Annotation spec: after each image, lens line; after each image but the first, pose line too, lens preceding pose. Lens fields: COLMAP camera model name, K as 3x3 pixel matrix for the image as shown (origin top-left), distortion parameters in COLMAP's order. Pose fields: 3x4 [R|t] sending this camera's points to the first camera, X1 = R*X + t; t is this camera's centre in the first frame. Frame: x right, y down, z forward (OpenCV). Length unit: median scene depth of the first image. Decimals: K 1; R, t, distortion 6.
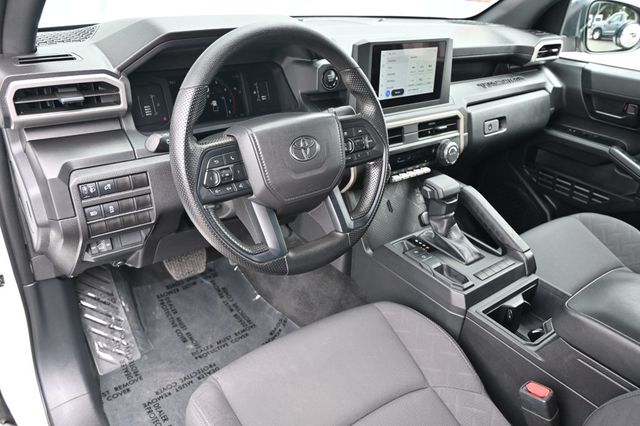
lens RADIAL K [[474.3, 0, 319.9], [0, 474.3, 214.6], [0, 0, 1]] dist [0.006272, 0.001756]
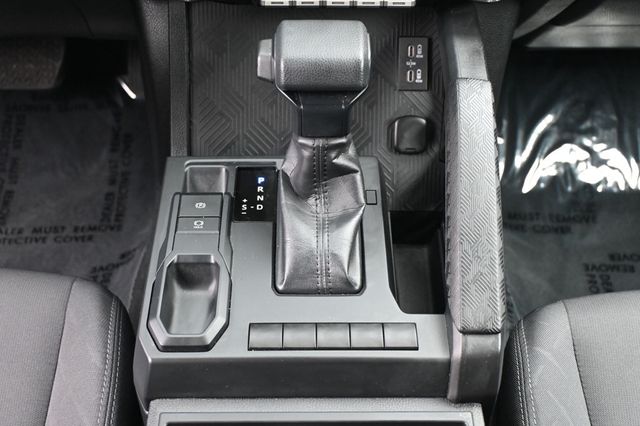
lens RADIAL K [[909.7, 0, 318.6], [0, 909.7, 213.2], [0, 0, 1]] dist [0.034101, 0.000000]
pose [[0.801414, 0.372491, -0.467959, 0.618719], [-0.244475, 0.918060, 0.312086, -0.162722], [0.545864, -0.135706, 0.826811, 0.466473]]
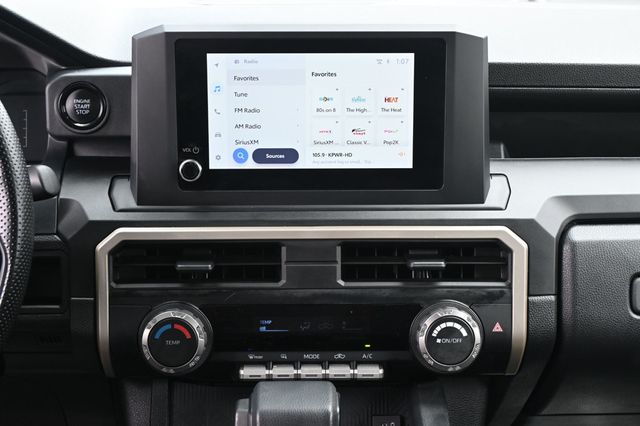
lens RADIAL K [[1131.3, 0, 322.1], [0, 1131.3, 207.1], [0, 0, 1]] dist [-0.062159, 0.000000]
pose [[0.808903, 0.107240, -0.578079, 0.785039], [-0.234424, 0.960517, -0.149841, -0.087644], [0.539185, 0.256723, 0.802105, 0.284458]]
